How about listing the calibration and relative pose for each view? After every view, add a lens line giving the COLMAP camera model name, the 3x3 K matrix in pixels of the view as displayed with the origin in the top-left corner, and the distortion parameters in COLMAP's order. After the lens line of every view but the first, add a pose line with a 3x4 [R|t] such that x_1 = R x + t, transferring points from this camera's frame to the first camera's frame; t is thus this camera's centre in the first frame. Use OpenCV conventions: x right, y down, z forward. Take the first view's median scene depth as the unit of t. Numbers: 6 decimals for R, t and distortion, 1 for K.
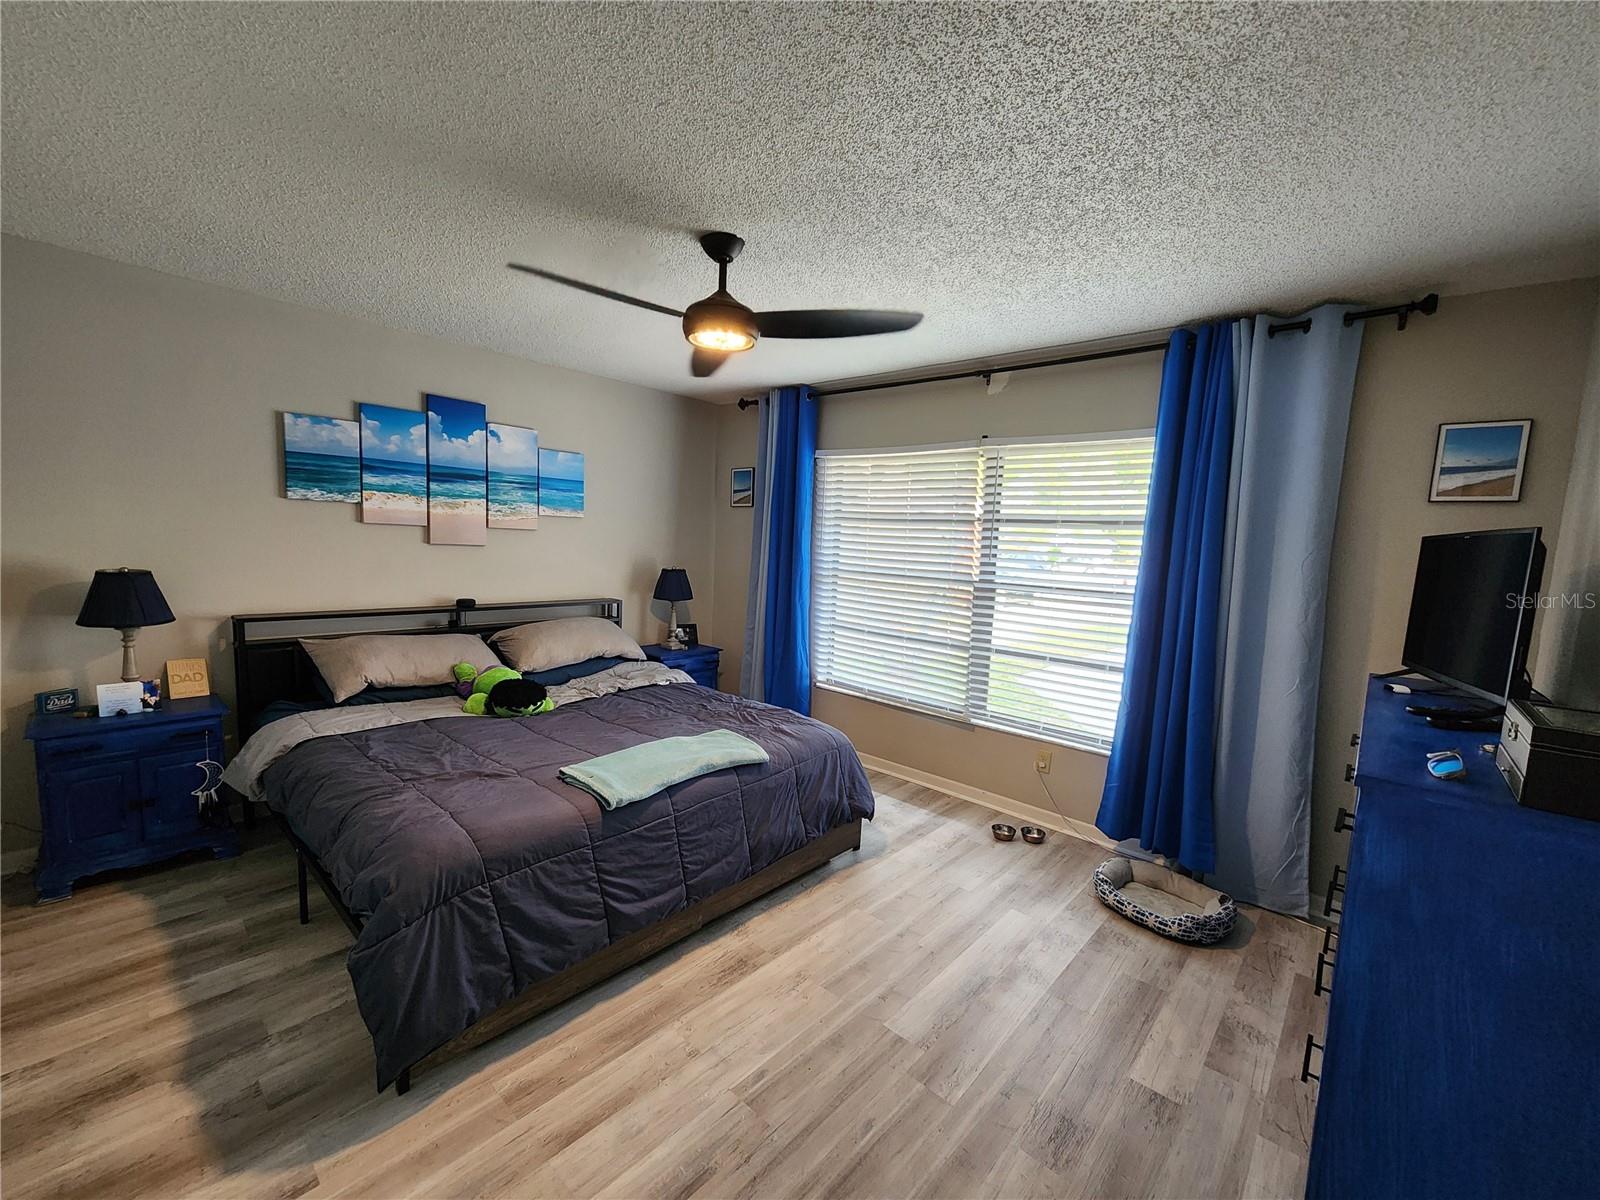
lens RADIAL K [[662.2, 0, 801.2], [0, 662.2, 610.0], [0, 0, 1]] dist [0.002629, -0.000620]
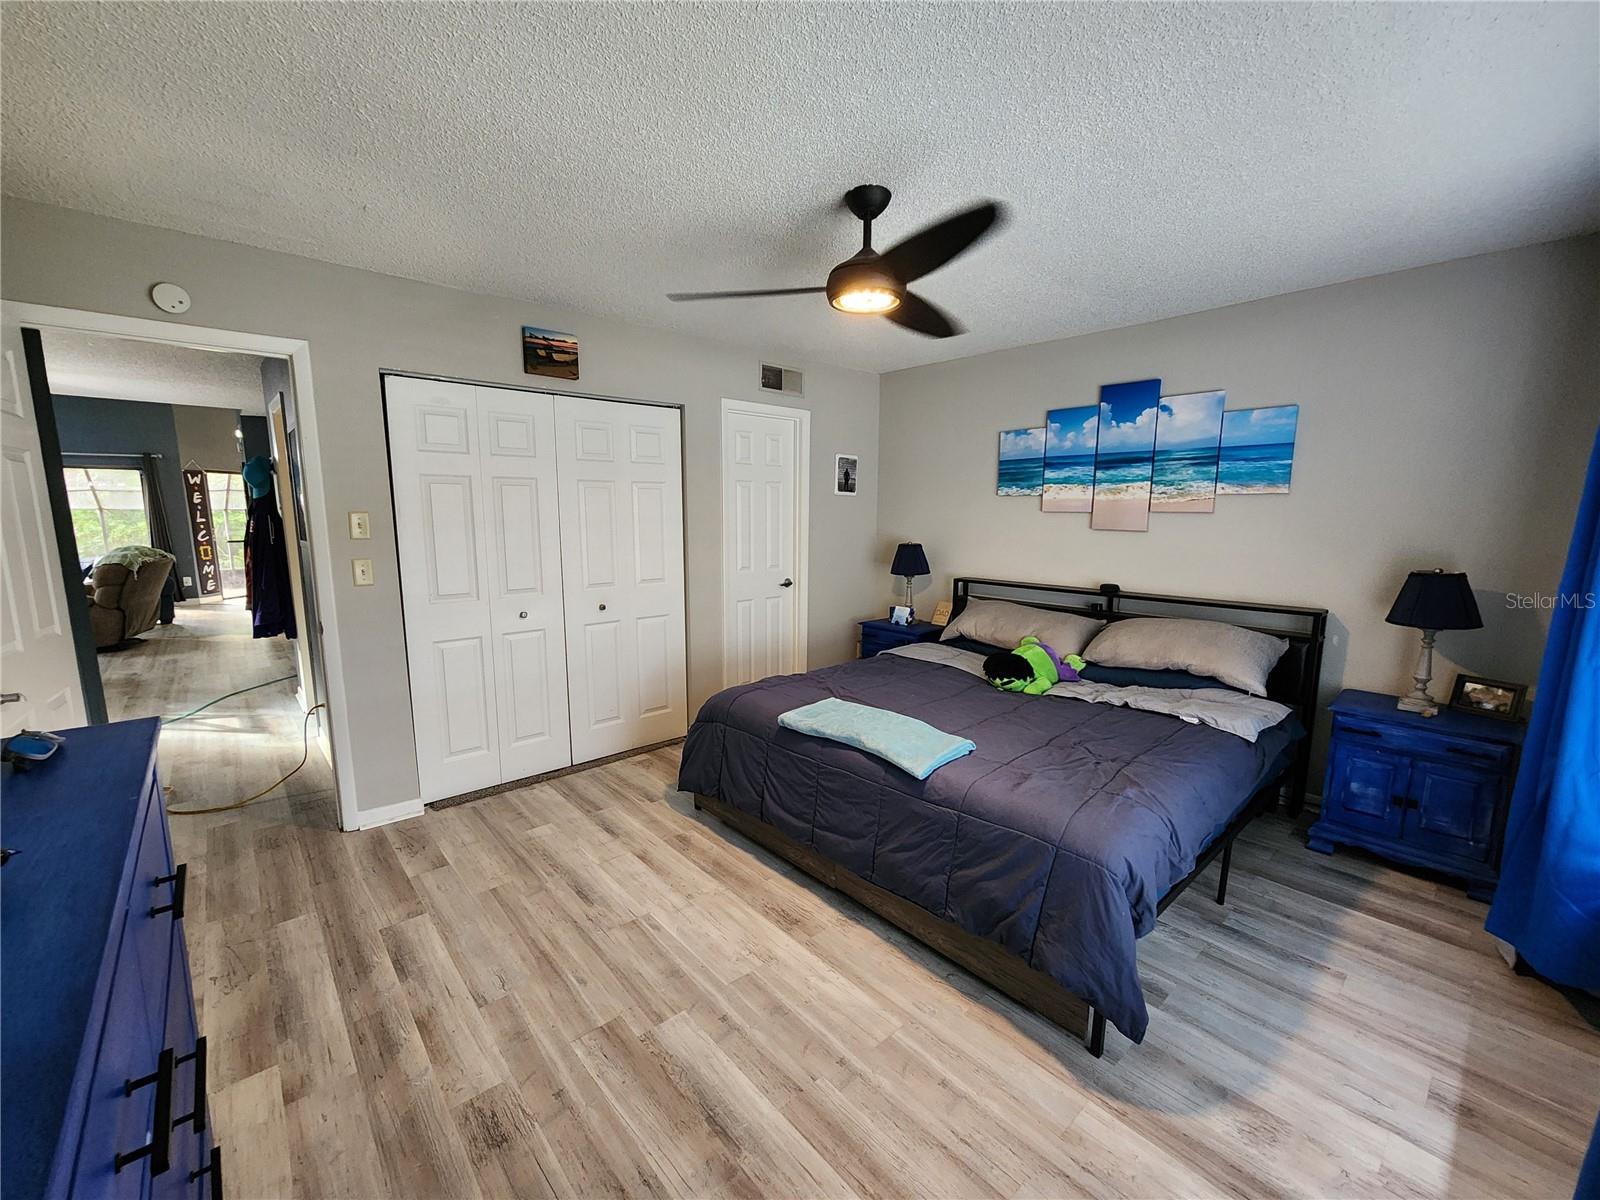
lens RADIAL K [[662.2, 0, 801.2], [0, 662.2, 610.0], [0, 0, 1]] dist [0.002629, -0.000620]
pose [[-0.119142, 0.104906, -0.987320, 0.611022], [-0.116477, 0.986059, 0.118828, -0.048572], [0.986021, 0.129158, -0.105262, 0.737008]]
